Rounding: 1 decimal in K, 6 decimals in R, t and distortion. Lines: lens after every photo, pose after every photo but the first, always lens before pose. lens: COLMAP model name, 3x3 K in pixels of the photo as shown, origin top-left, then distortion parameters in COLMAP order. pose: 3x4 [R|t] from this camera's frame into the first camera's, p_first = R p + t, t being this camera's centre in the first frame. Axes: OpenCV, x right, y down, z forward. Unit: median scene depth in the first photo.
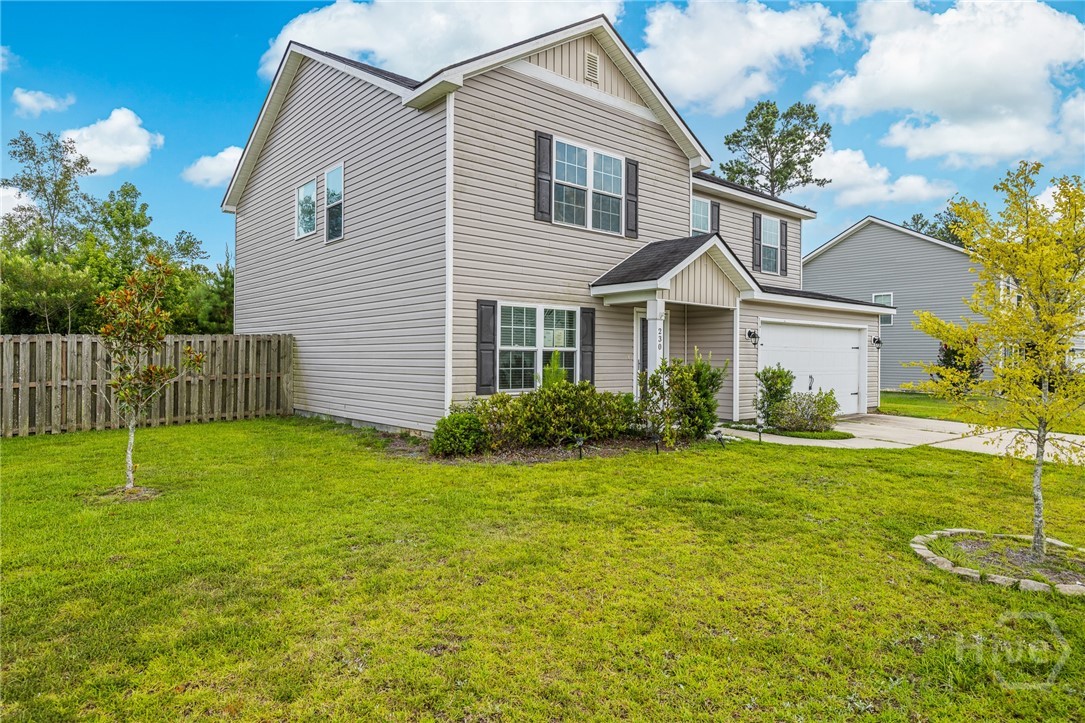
lens RADIAL K [[662.6, 0, 544.3], [0, 662.6, 365.6], [0, 0, 1]] dist [0.000271, 0.001010]
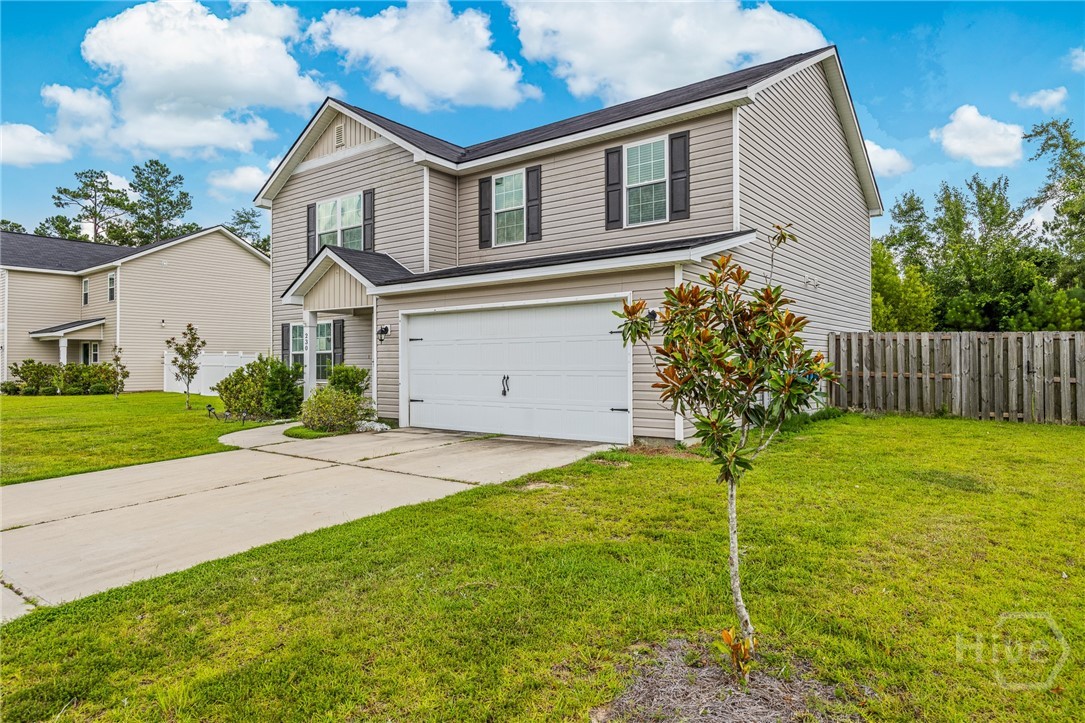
lens RADIAL K [[662.6, 0, 544.1], [0, 662.6, 354.7], [0, 0, 1]] dist [0.000271, 0.001010]
pose [[0.208912, -0.012274, -0.977857, 1.363468], [0.003566, 0.999924, -0.011789, 0.000587], [0.977928, -0.001025, 0.208940, 1.064227]]
